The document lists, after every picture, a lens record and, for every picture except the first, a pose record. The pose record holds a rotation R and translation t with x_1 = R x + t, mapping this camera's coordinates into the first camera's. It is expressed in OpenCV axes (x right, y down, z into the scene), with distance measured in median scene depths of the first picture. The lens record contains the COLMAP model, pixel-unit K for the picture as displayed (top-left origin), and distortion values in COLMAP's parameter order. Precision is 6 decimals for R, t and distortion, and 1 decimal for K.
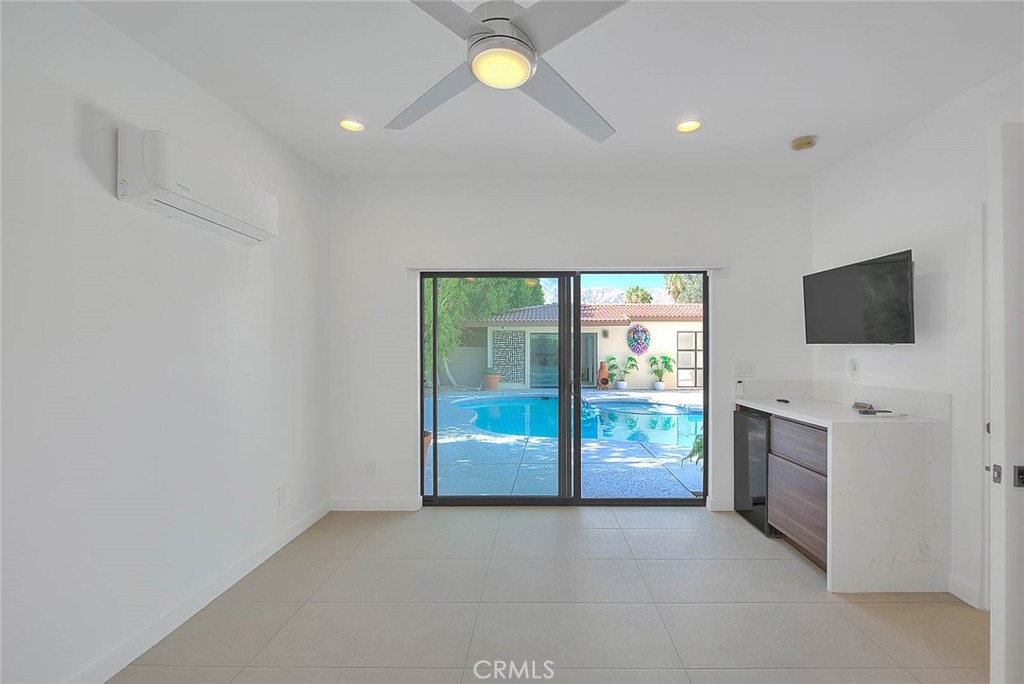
lens RADIAL K [[429.5, 0, 519.8], [0, 429.5, 352.8], [0, 0, 1]] dist [0.005098, -0.001934]
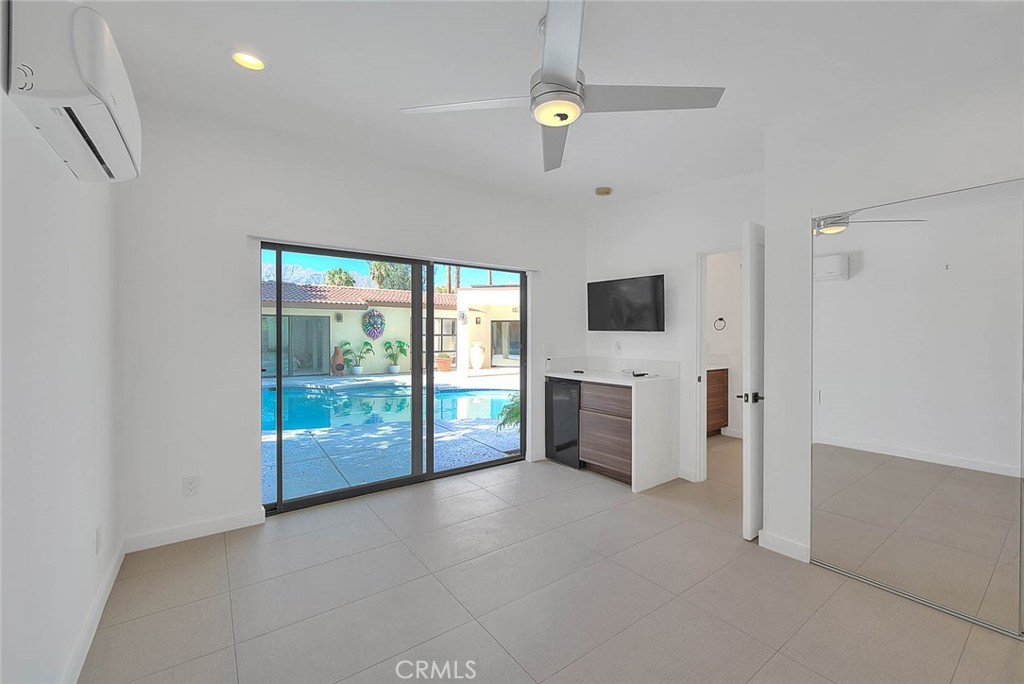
lens RADIAL K [[429.5, 0, 512.1], [0, 429.5, 339.6], [0, 0, 1]] dist [0.005098, -0.001934]
pose [[0.798817, -0.003385, 0.601564, -0.347731], [0.000445, 0.999987, 0.005036, 0.000984], [-0.601574, -0.003755, 0.798809, 0.025596]]
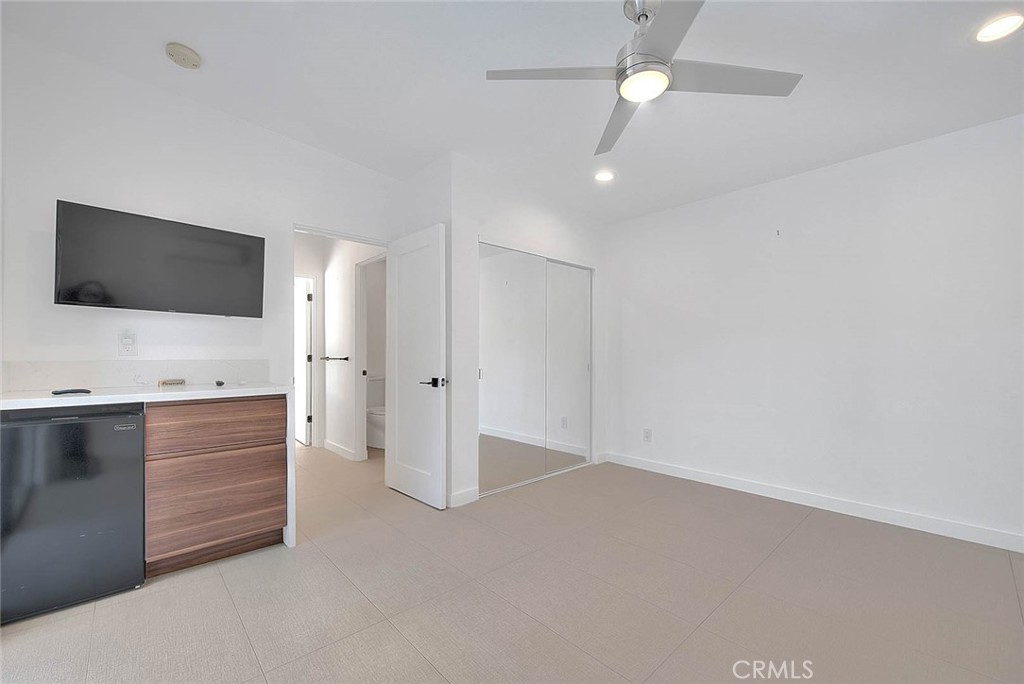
lens RADIAL K [[429.5, 0, 504.1], [0, 429.5, 350.0], [0, 0, 1]] dist [0.005098, -0.001934]
pose [[-0.665497, 0.005361, 0.746381, -0.260653], [-0.000798, 0.999969, -0.007894, 0.048835], [-0.746400, -0.005849, -0.665472, 0.843204]]
